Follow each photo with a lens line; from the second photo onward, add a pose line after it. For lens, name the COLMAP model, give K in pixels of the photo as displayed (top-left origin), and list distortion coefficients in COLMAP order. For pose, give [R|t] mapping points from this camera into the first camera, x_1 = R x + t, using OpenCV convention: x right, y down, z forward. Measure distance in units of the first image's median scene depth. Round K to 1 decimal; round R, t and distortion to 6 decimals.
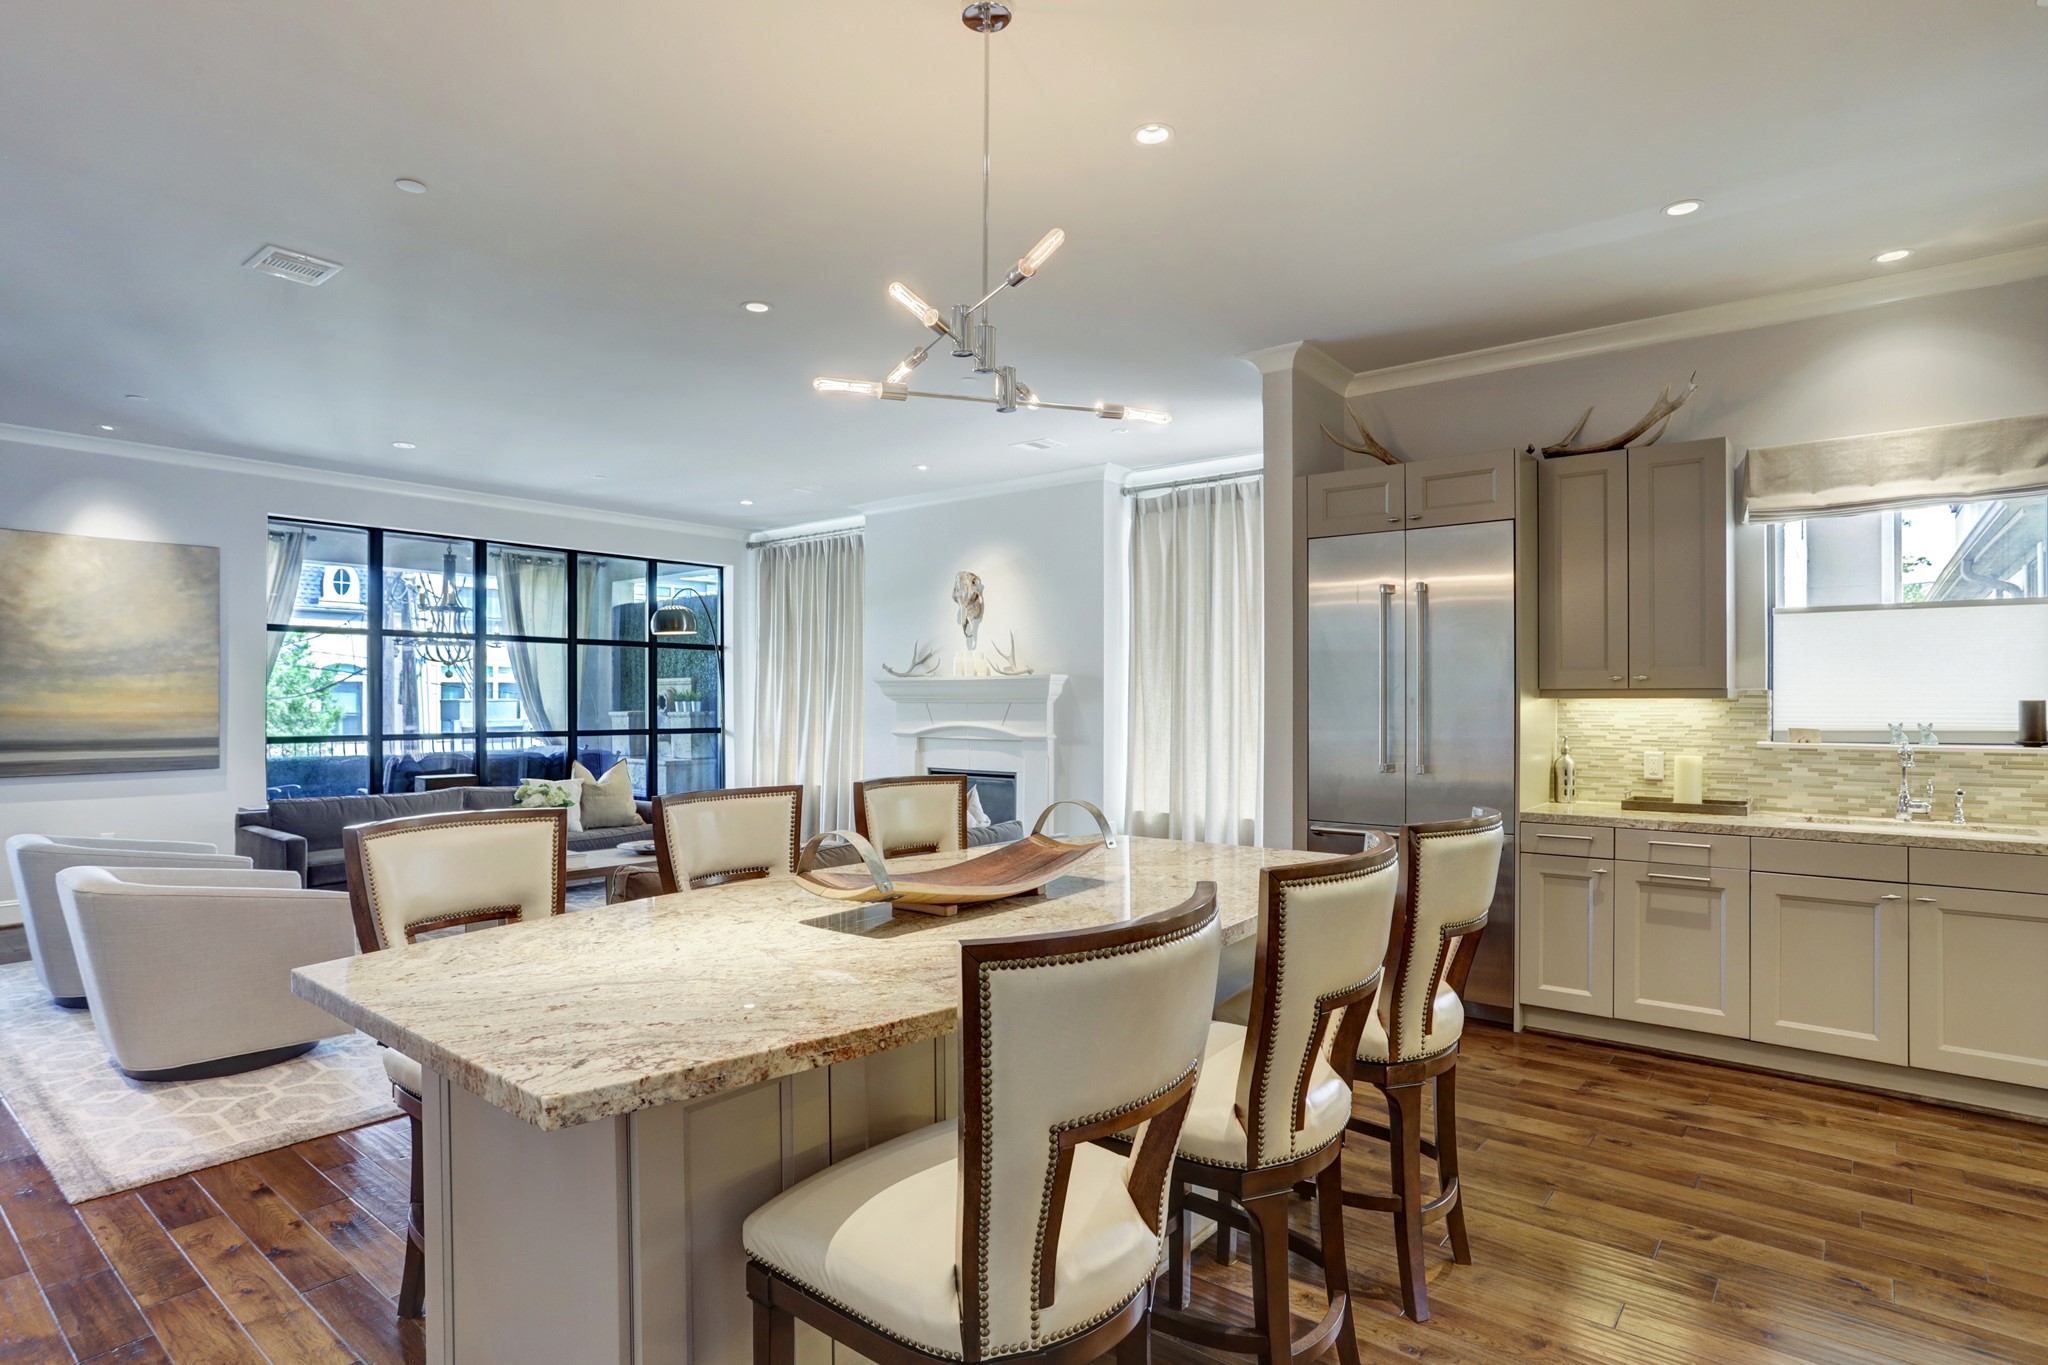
lens RADIAL K [[1061.8, 0, 1022.0], [0, 1061.8, 690.5], [0, 0, 1]] dist [-0.019533, 0.012917]
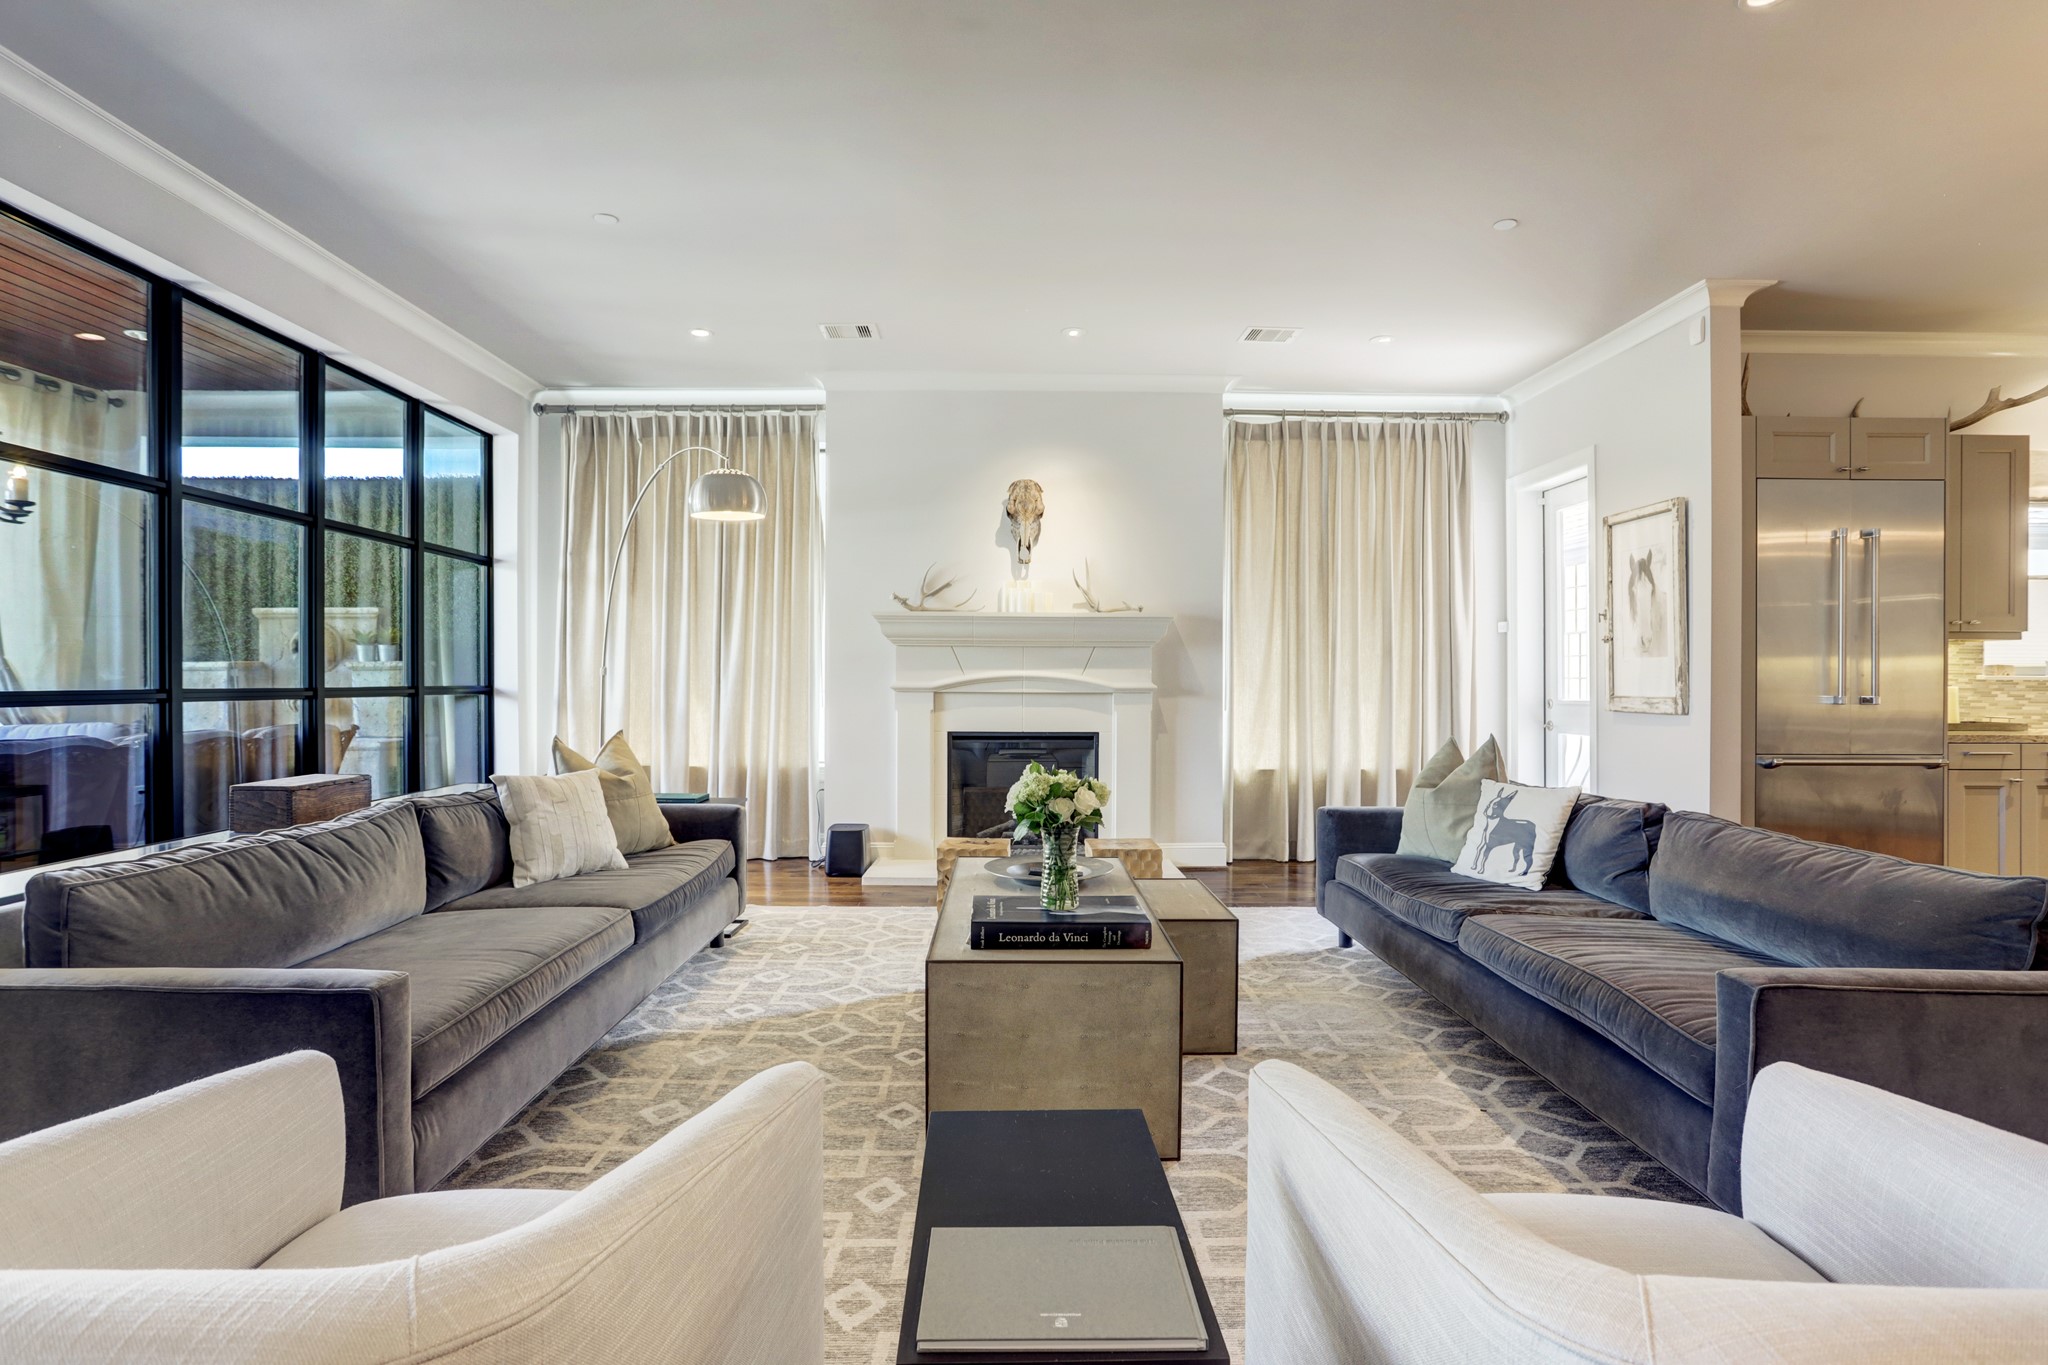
lens RADIAL K [[986.7, 0, 1020.0], [0, 986.7, 678.9], [0, 0, 1]] dist [-0.025560, 0.008258]
pose [[0.777730, -0.000186, 0.628598, -0.630103], [-0.010024, 0.999869, 0.012698, 0.031849], [-0.628518, -0.016177, 0.777627, 0.520257]]
